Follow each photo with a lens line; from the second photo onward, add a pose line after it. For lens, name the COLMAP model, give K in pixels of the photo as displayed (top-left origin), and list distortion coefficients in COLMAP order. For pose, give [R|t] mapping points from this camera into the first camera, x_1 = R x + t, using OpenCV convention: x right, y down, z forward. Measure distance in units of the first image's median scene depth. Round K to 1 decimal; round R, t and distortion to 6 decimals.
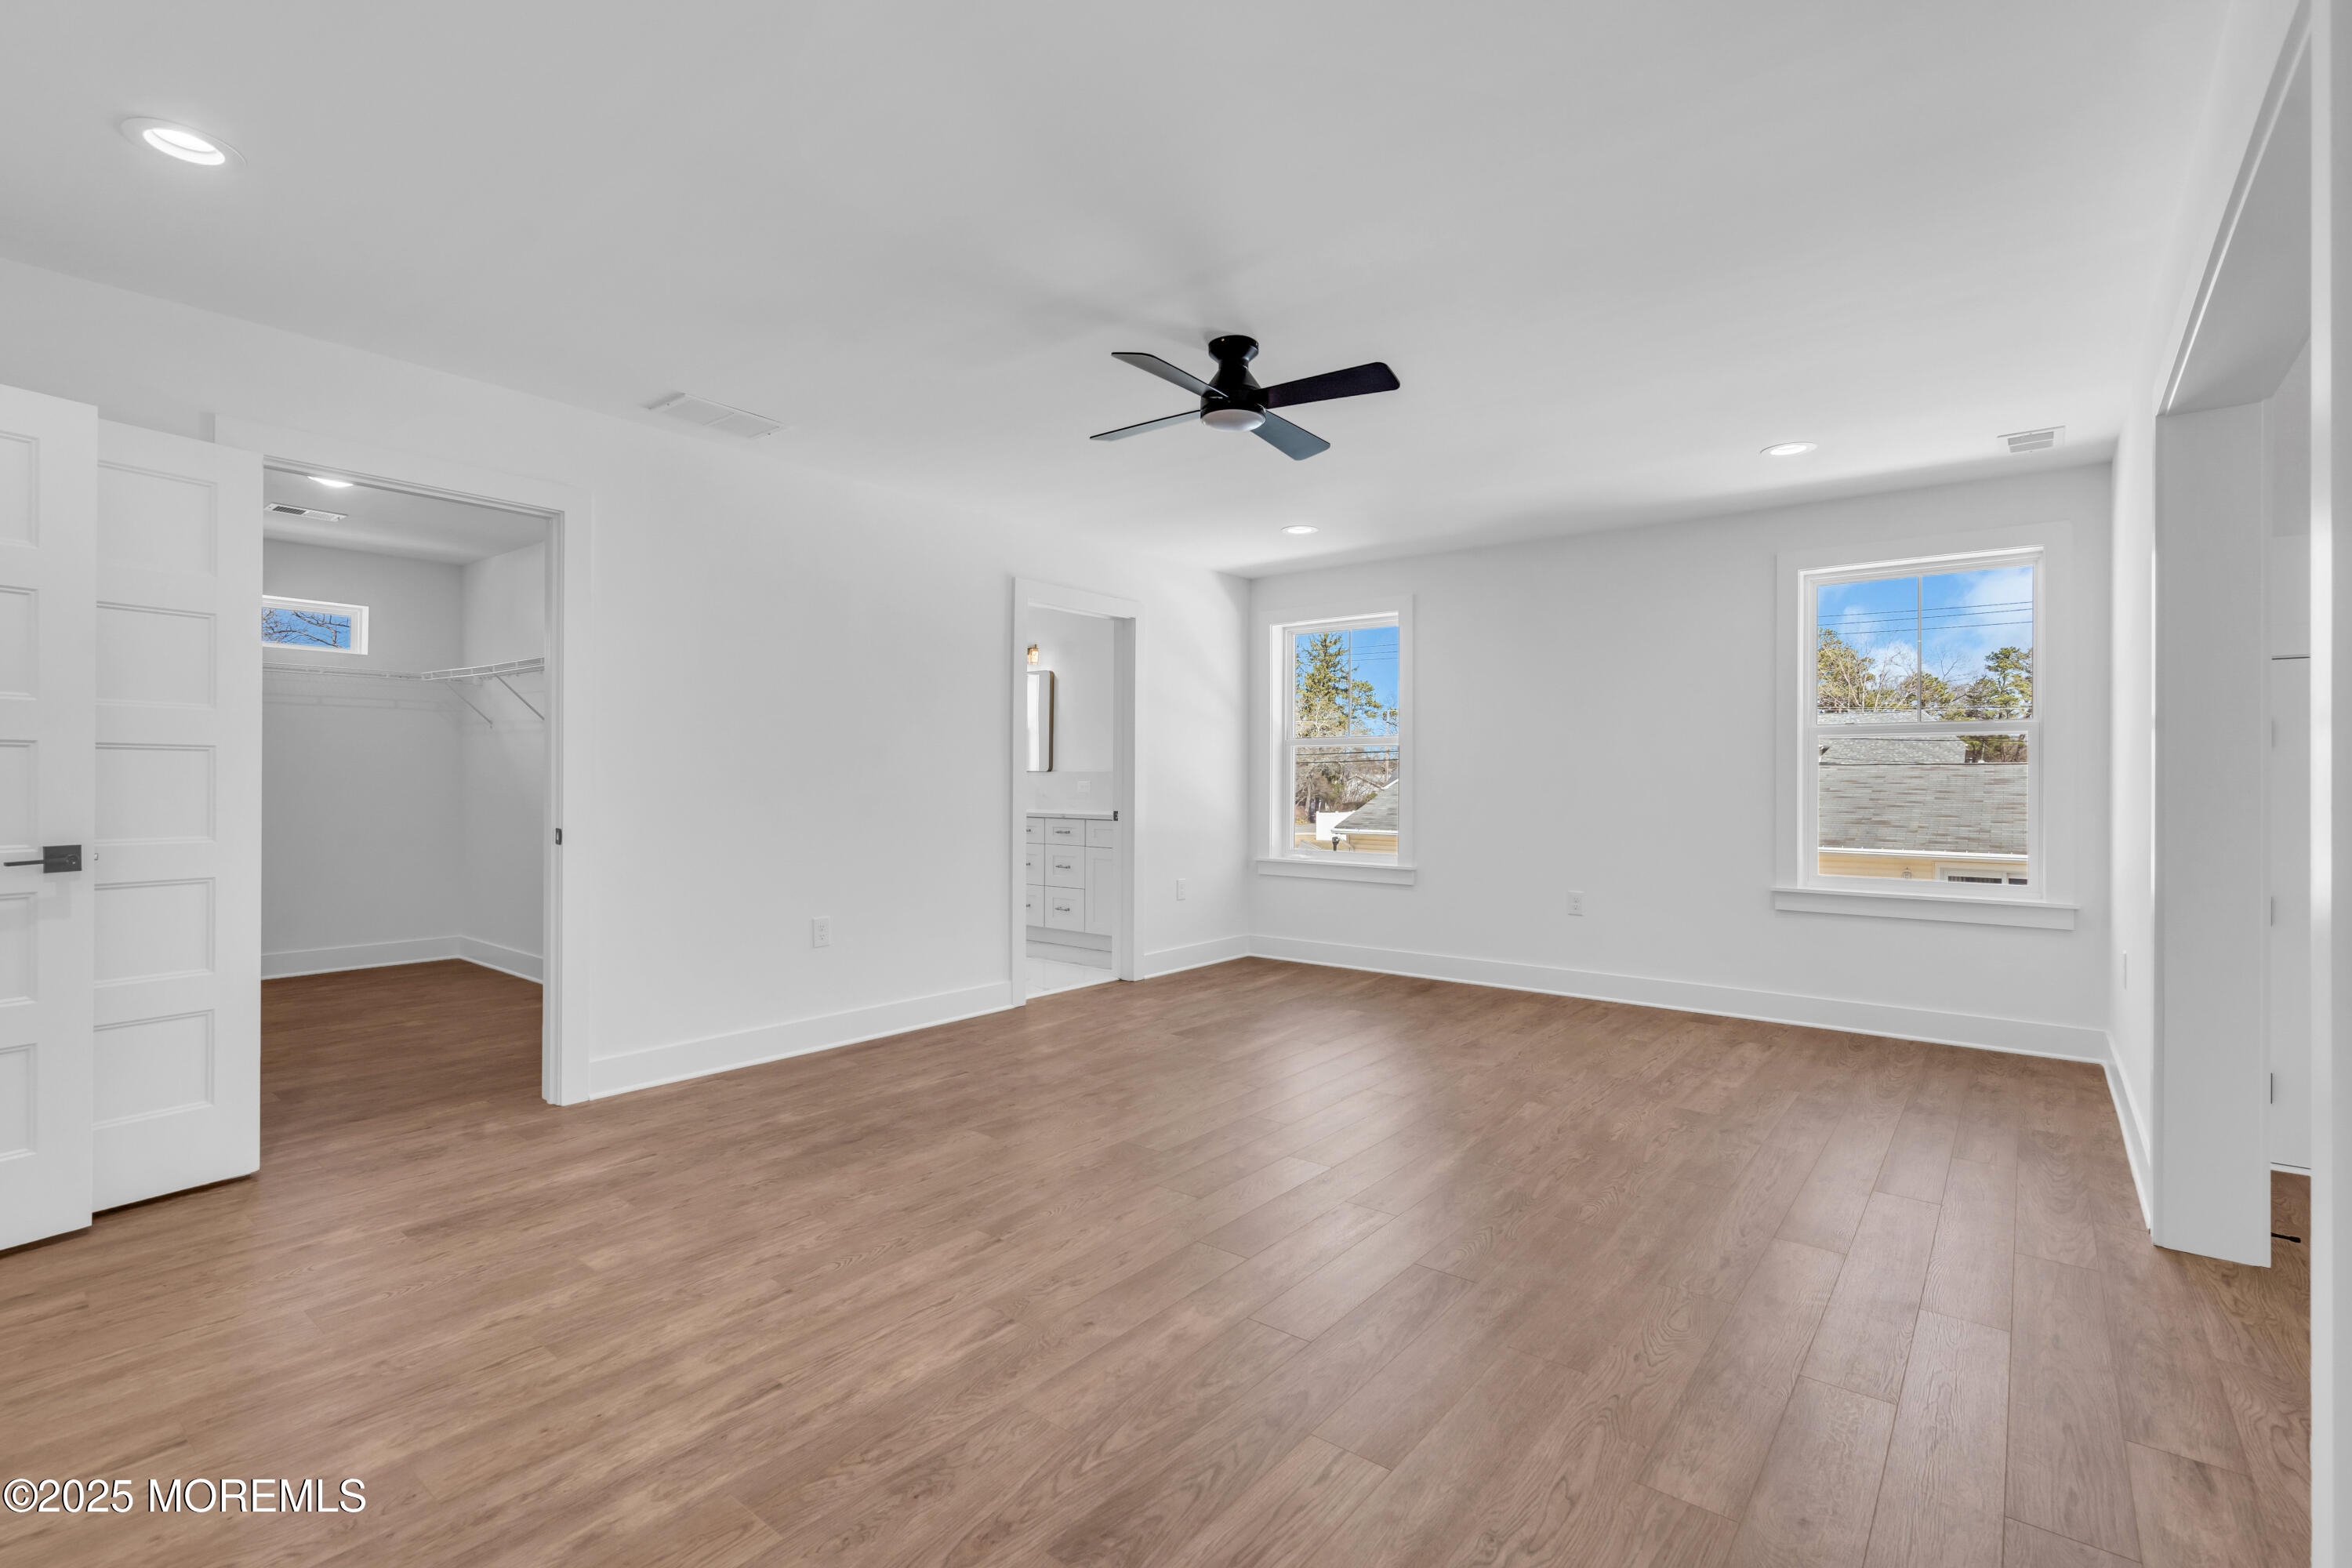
lens RADIAL K [[1068.3, 0, 1173.7], [0, 1068.3, 785.9], [0, 0, 1]] dist [-0.001132, 0.000291]
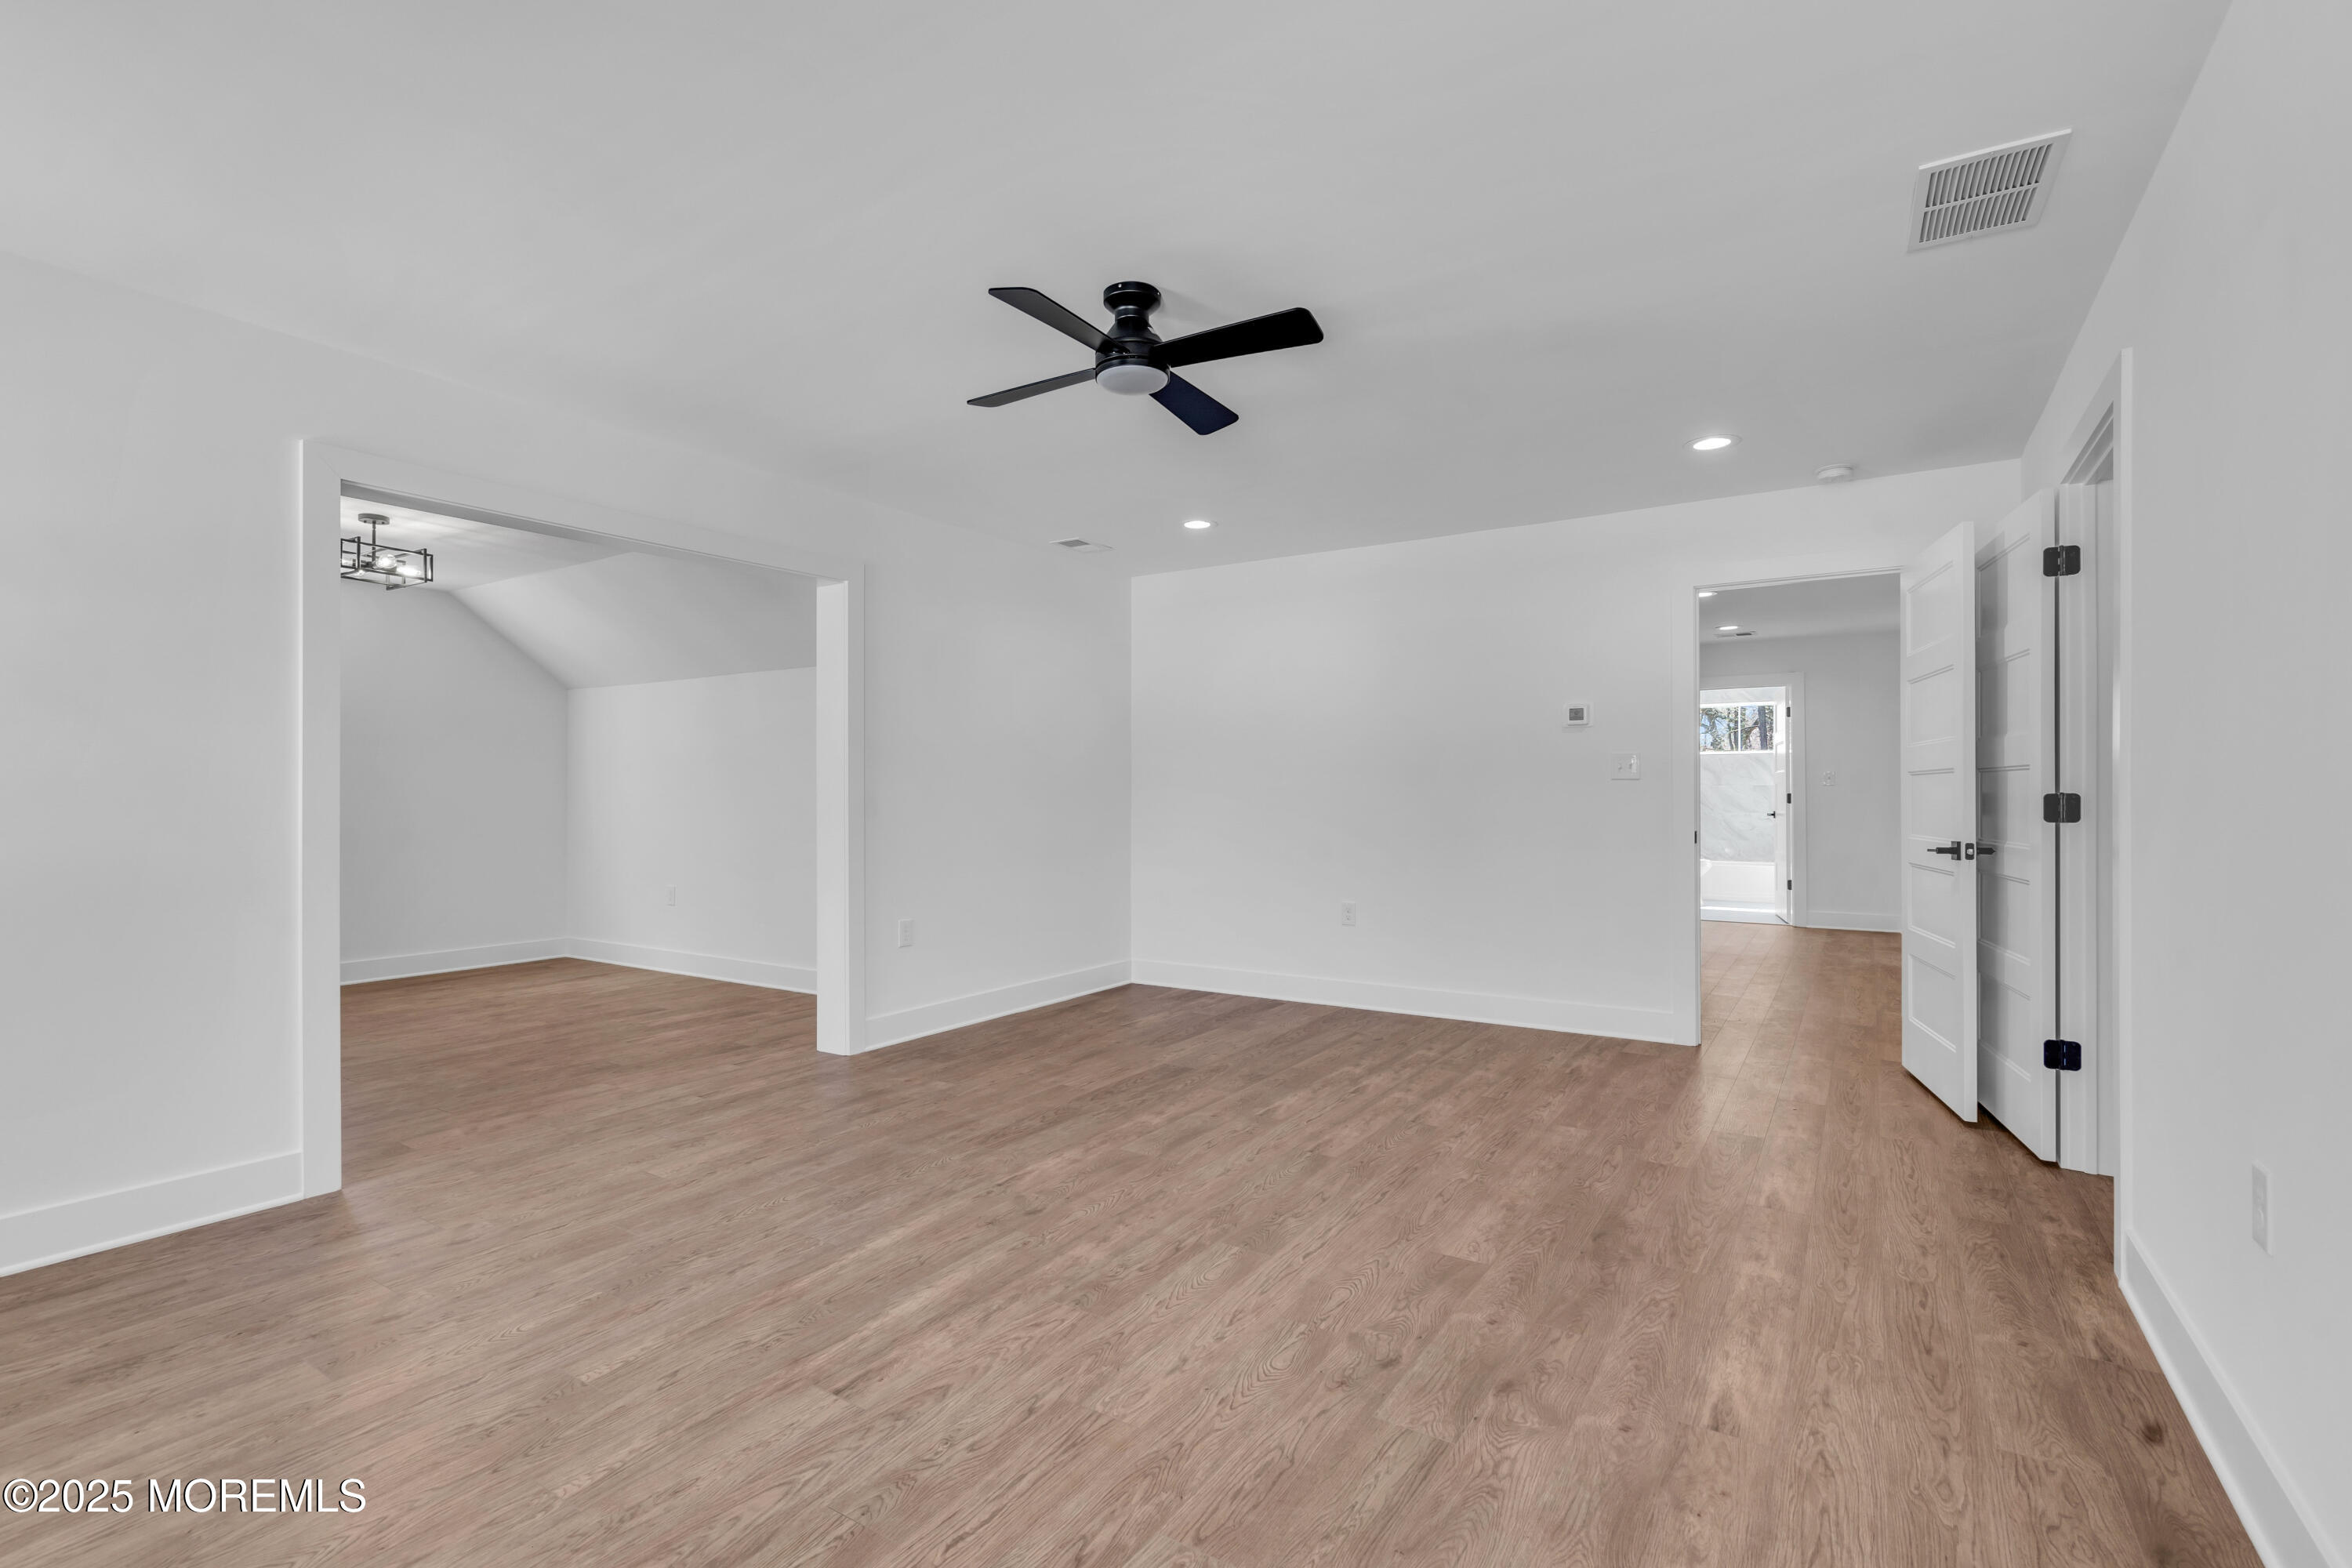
lens RADIAL K [[1068.3, 0, 1173.7], [0, 1068.3, 785.9], [0, 0, 1]] dist [-0.001132, 0.000291]
pose [[-0.994877, -0.002801, -0.101050, 0.121979], [-0.002268, 0.999983, -0.005393, -0.006558], [0.101063, -0.005136, -0.994867, 2.091891]]
